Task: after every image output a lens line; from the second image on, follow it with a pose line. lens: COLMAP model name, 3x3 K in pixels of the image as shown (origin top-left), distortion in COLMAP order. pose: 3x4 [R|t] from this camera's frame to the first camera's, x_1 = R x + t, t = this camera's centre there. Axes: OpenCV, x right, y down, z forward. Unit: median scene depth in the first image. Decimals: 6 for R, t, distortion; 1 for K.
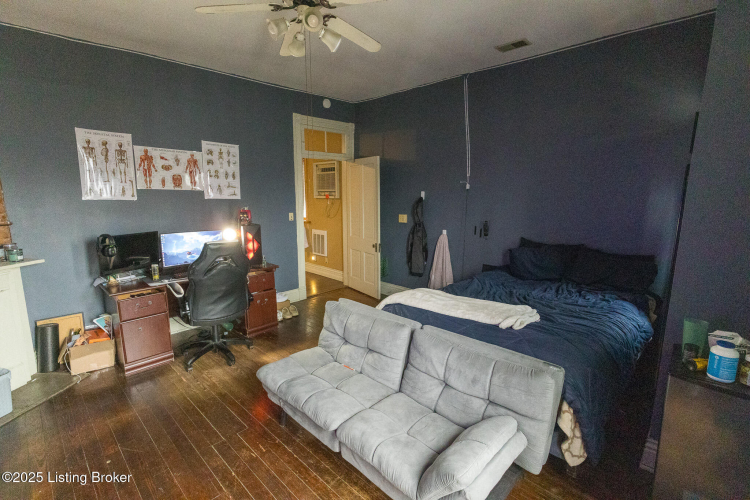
lens RADIAL K [[355.6, 0, 372.8], [0, 355.6, 251.7], [0, 0, 1]] dist [0.001390, 0.001960]
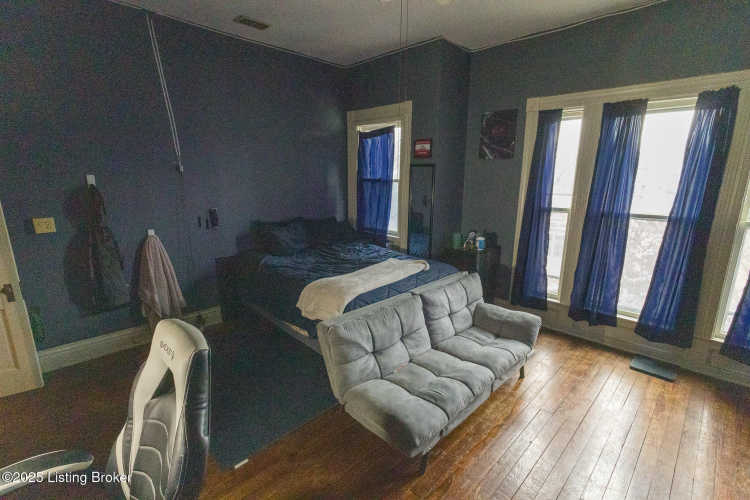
lens RADIAL K [[345.2, 0, 379.1], [0, 345.2, 252.4], [0, 0, 1]] dist [0.002565, 0.000909]
pose [[-0.002877, -0.226157, 0.974087, -0.528989], [0.159259, 0.961555, 0.223718, -0.108293], [-0.987233, 0.155775, 0.033251, 0.580704]]
